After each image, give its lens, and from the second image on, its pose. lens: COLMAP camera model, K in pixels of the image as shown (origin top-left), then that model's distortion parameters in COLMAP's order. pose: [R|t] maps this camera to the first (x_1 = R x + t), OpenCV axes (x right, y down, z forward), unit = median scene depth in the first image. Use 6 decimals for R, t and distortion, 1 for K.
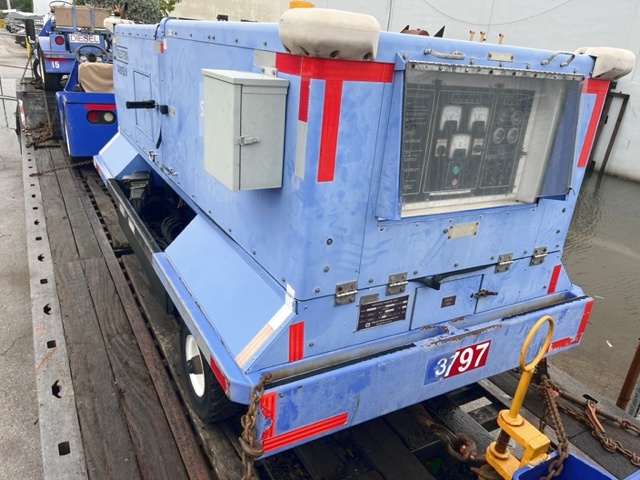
lens RADIAL K [[486.7, 0, 320.0], [0, 486.7, 240.0], [0, 0, 1]] dist [0.003796, 0.001880]
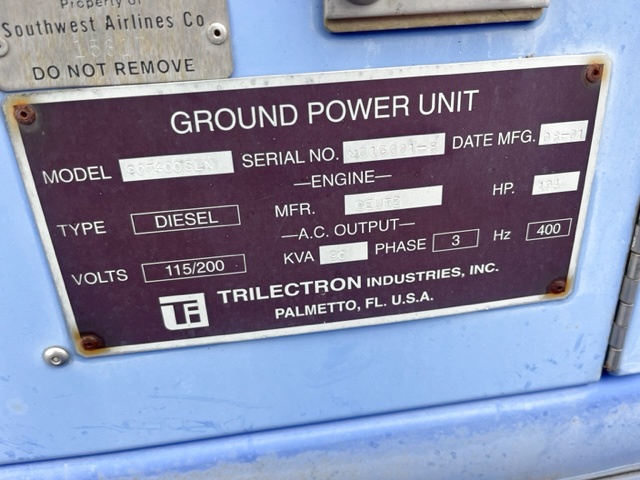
lens RADIAL K [[500.9, 0, 320.0], [0, 500.9, 240.0], [0, 0, 1]] dist [0.003064, 0.000155]
pose [[0.922858, 0.037322, -0.383327, 0.169470], [-0.014356, 0.997935, 0.062601, 0.145539], [0.384872, -0.052269, 0.921489, 0.879371]]
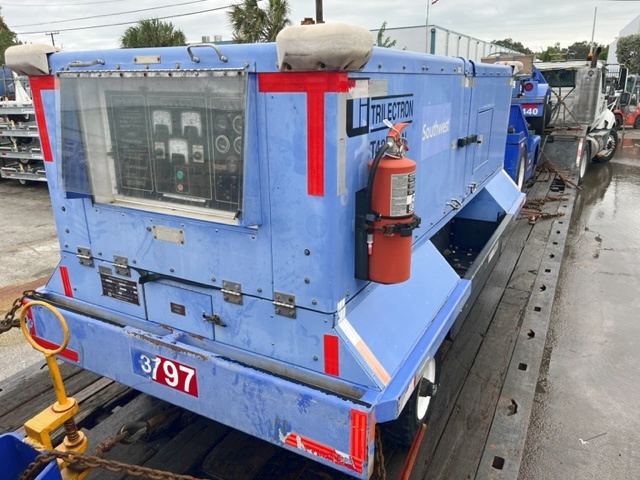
lens RADIAL K [[500.9, 0, 320.0], [0, 500.9, 240.0], [0, 0, 1]] dist [0.003064, 0.000155]
pose [[0.526122, 0.183349, -0.830409, 1.318502], [-0.262616, 0.963784, 0.046412, -0.139071], [0.808844, 0.193660, 0.555218, 0.693450]]
